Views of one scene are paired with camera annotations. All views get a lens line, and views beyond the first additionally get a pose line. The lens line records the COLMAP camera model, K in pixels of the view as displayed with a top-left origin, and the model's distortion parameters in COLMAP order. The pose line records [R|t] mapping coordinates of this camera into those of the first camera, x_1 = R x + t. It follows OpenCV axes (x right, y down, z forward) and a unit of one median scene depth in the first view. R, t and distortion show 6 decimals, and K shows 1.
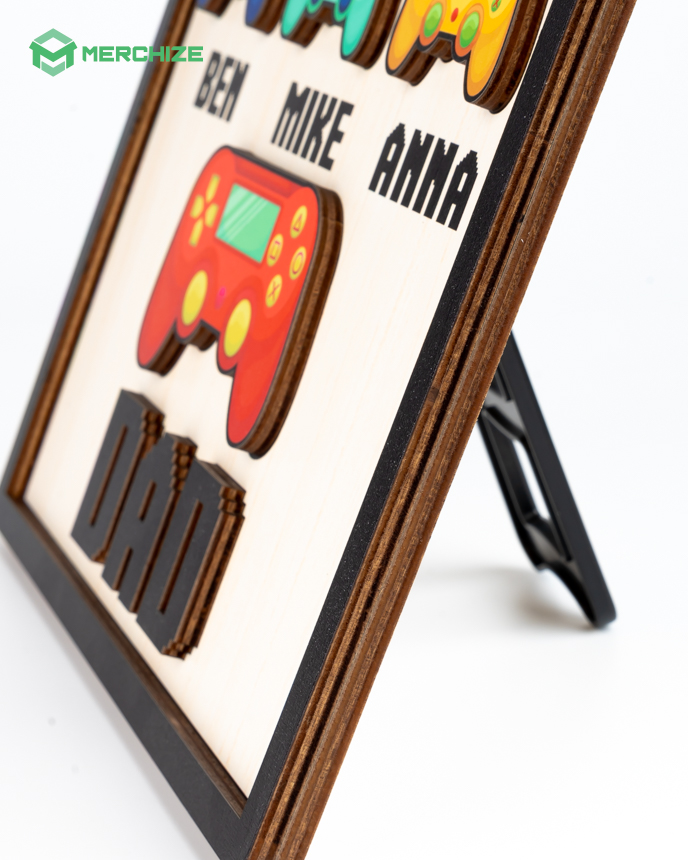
lens RADIAL K [[2168.7, 0, 344.0], [0, 2168.7, 430.0], [0, 0, 1]] dist [-0.011703, 0.451286]
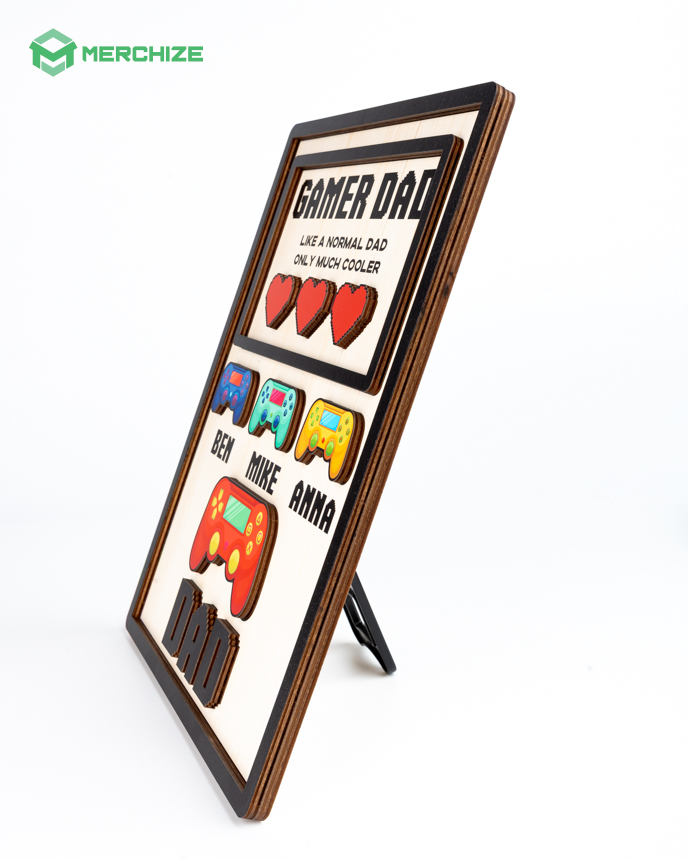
lens RADIAL K [[922.4, 0, 344.0], [0, 922.4, 430.0], [0, 0, 1]] dist [0.010075, 0.004933]
pose [[0.995924, -0.025634, 0.086481, -0.013816], [0.032453, 0.996395, -0.078384, -0.114892], [-0.084160, 0.080871, 0.993165, -0.022116]]
